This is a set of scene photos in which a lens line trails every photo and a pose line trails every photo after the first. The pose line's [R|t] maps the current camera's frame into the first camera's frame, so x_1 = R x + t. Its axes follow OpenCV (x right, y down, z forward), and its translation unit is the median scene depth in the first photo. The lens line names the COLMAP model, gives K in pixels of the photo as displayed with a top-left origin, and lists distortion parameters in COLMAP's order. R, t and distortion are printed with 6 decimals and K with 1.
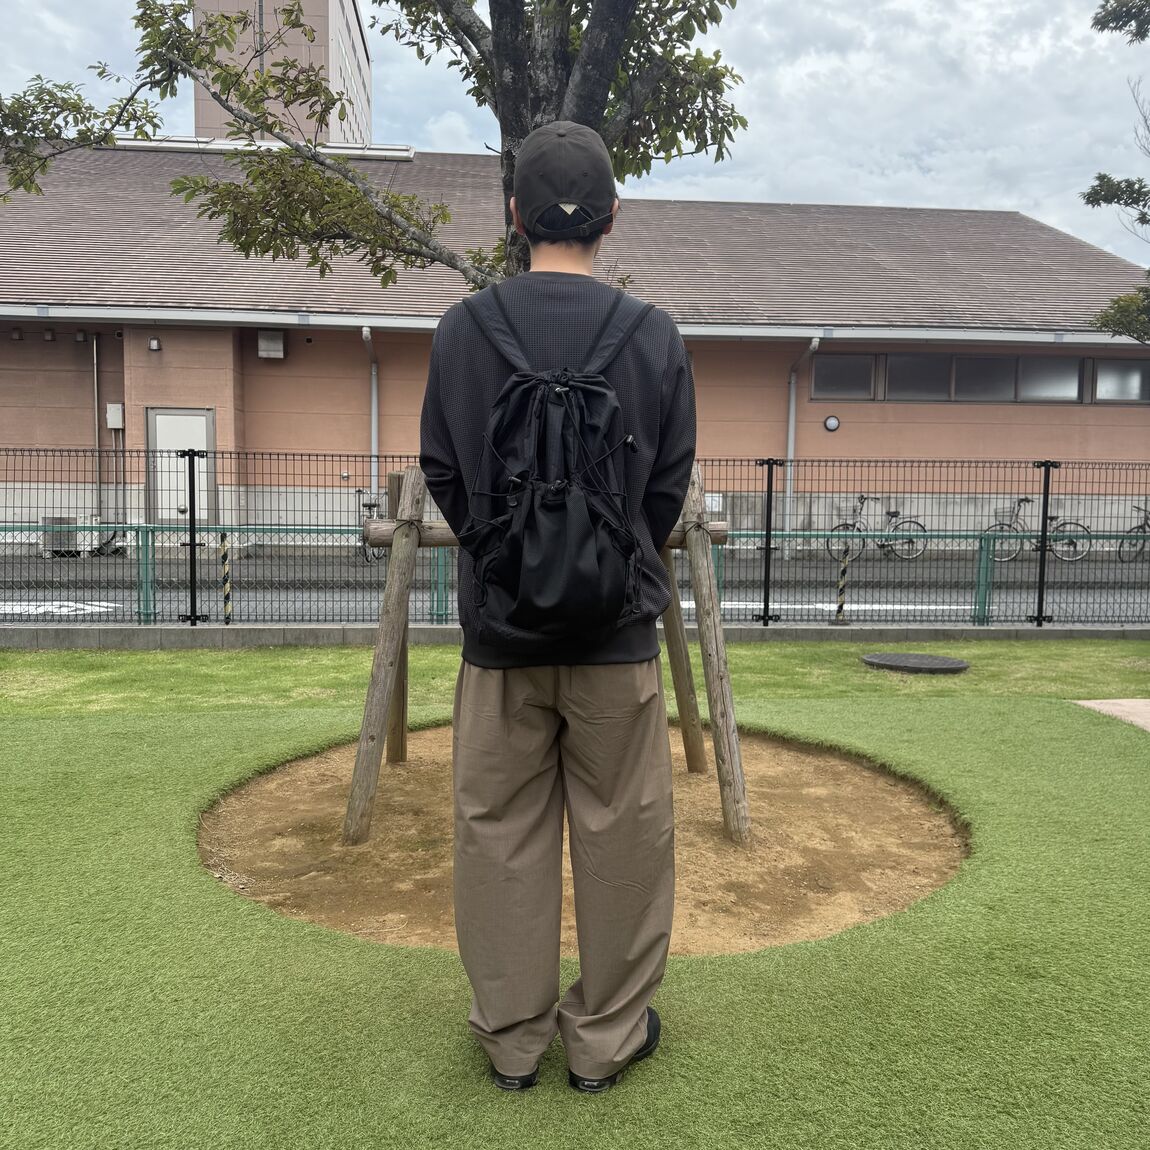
lens RADIAL K [[1075.5, 0, 568.5], [0, 1075.5, 577.1], [0, 0, 1]] dist [0.154170, -0.339950]
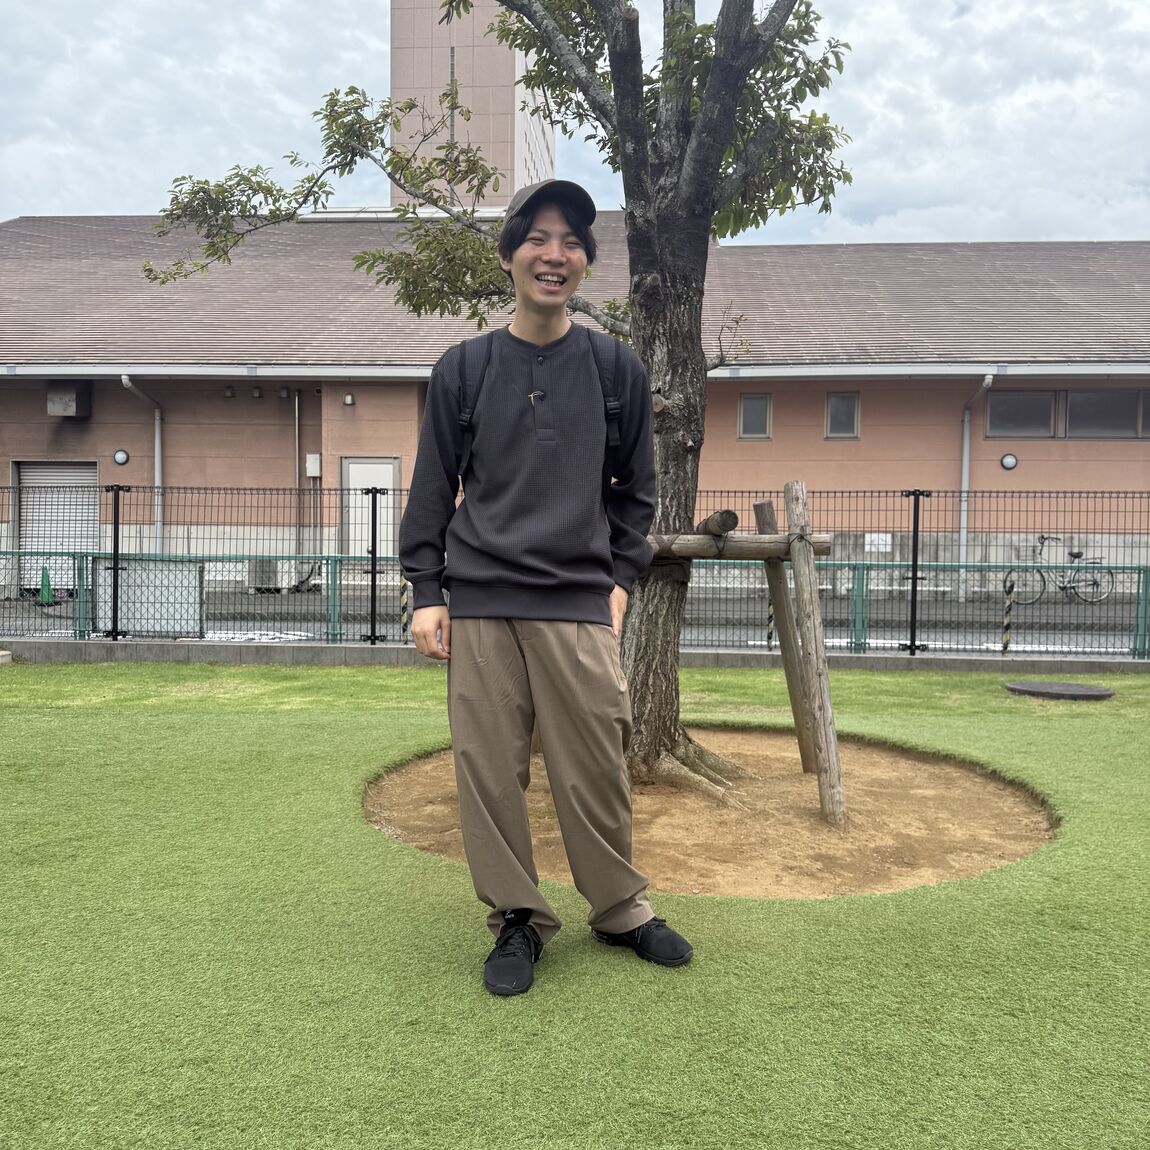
lens RADIAL K [[1077.9, 0, 565.7], [0, 1077.9, 582.9], [0, 0, 1]] dist [0.165064, -0.377724]
pose [[0.986380, 0.005009, -0.164409, 0.035948], [-0.011517, 0.999186, -0.038653, 0.024299], [0.164081, 0.040020, 0.985635, -0.069365]]
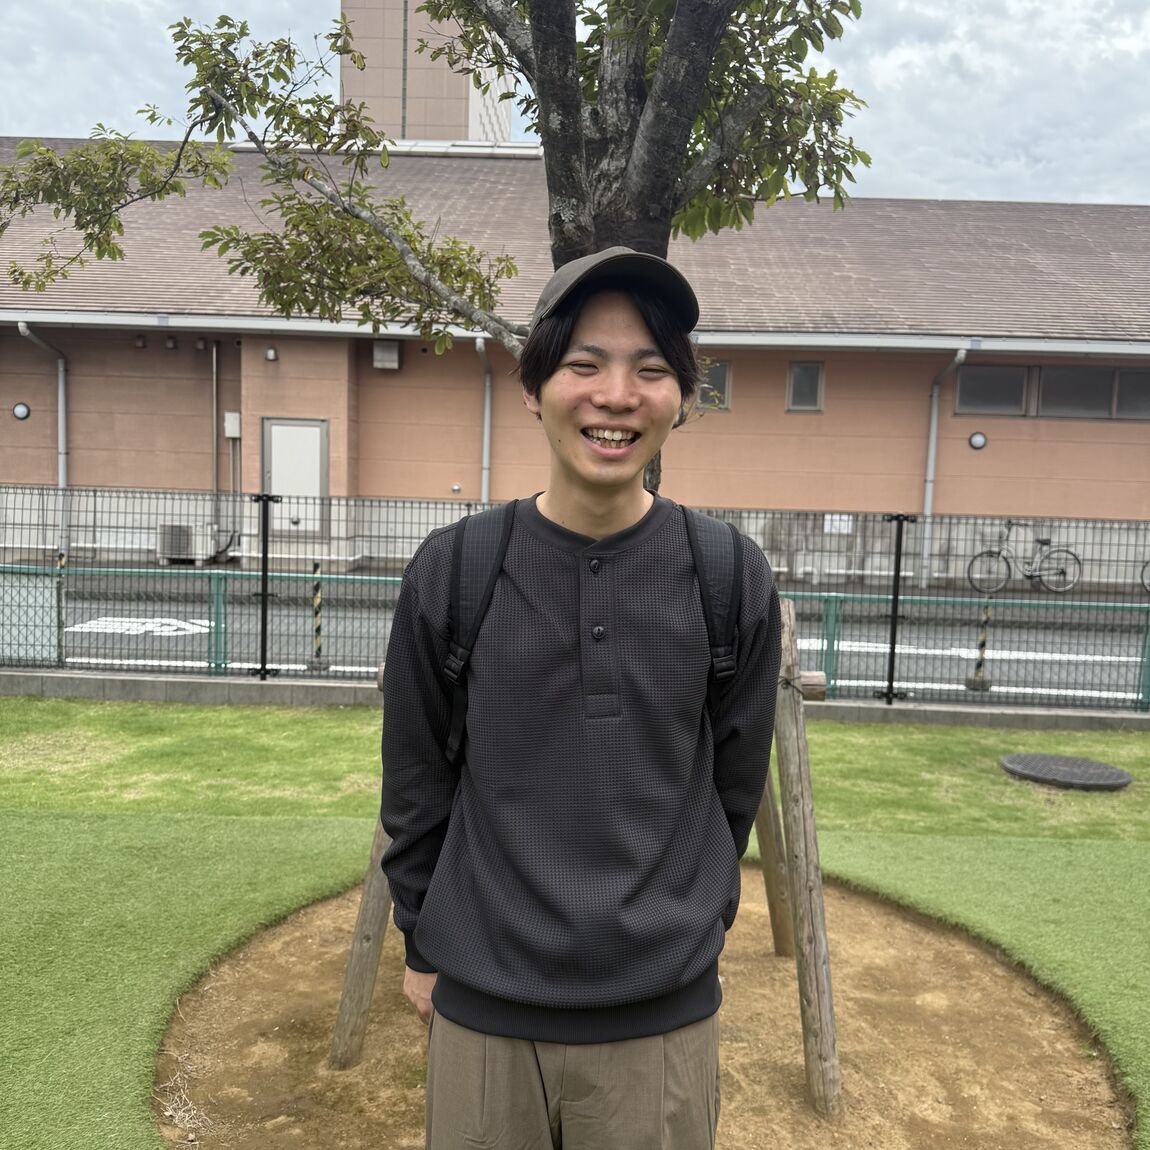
lens RADIAL K [[1075.5, 0, 568.5], [0, 1075.5, 577.1], [0, 0, 1]] dist [0.154170, -0.339950]
pose [[0.992660, 0.030577, -0.117010, 0.028693], [-0.029468, 0.999503, 0.011198, -0.070216], [0.117294, -0.007668, 0.993068, 0.109123]]
